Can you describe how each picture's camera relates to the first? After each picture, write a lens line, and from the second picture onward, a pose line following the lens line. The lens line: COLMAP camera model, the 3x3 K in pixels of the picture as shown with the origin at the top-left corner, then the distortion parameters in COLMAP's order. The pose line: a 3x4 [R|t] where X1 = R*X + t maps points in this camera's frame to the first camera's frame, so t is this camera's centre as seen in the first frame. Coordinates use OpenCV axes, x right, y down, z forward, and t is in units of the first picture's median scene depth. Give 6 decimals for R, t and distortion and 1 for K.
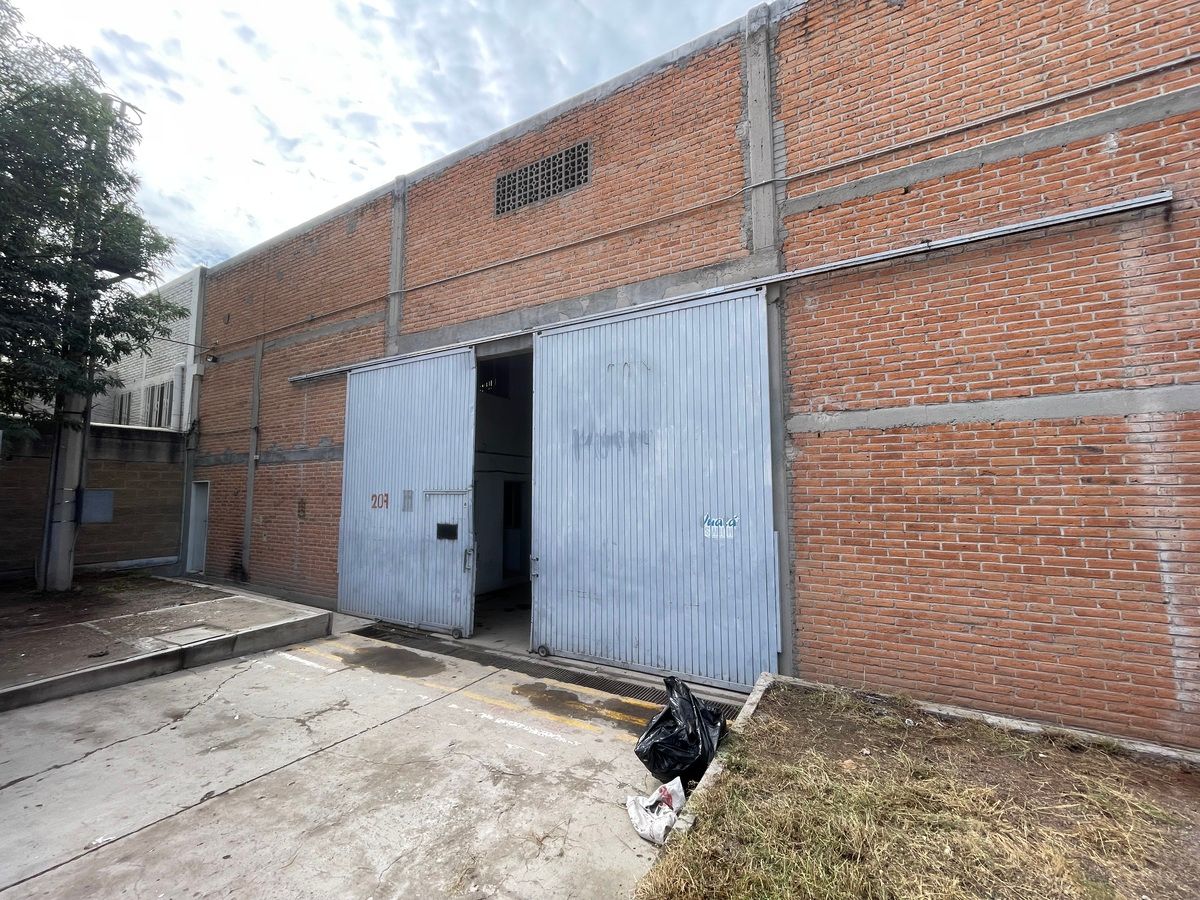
lens RADIAL K [[485.2, 0, 601.1], [0, 485.2, 449.5], [0, 0, 1]] dist [-0.004272, 0.000701]
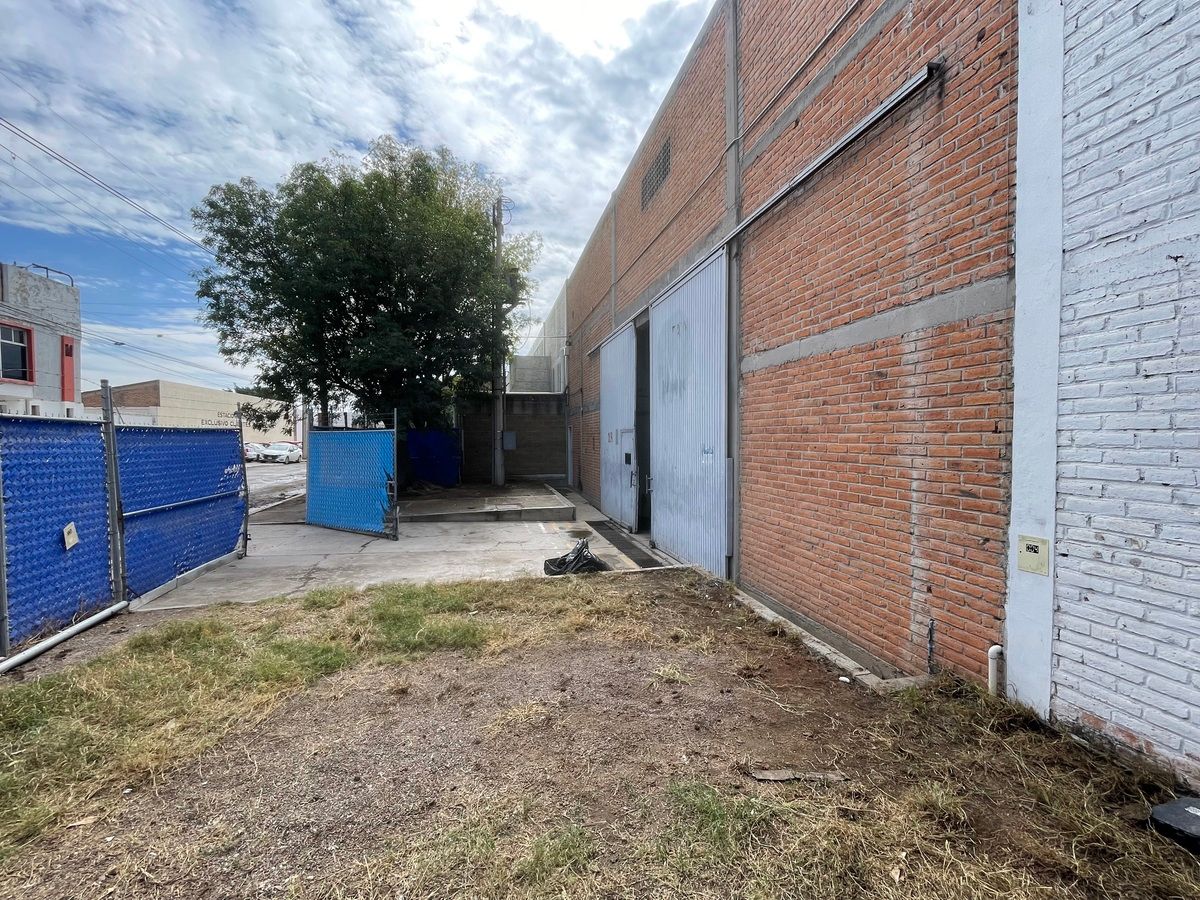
lens RADIAL K [[529.0, 0, 597.4], [0, 529.0, 450.2], [0, 0, 1]] dist [-0.000338, 0.000021]
pose [[0.664875, 0.018040, -0.746737, 1.332797], [0.066062, 0.994371, 0.082842, 0.023500], [0.744028, -0.104411, 0.659940, -0.114812]]
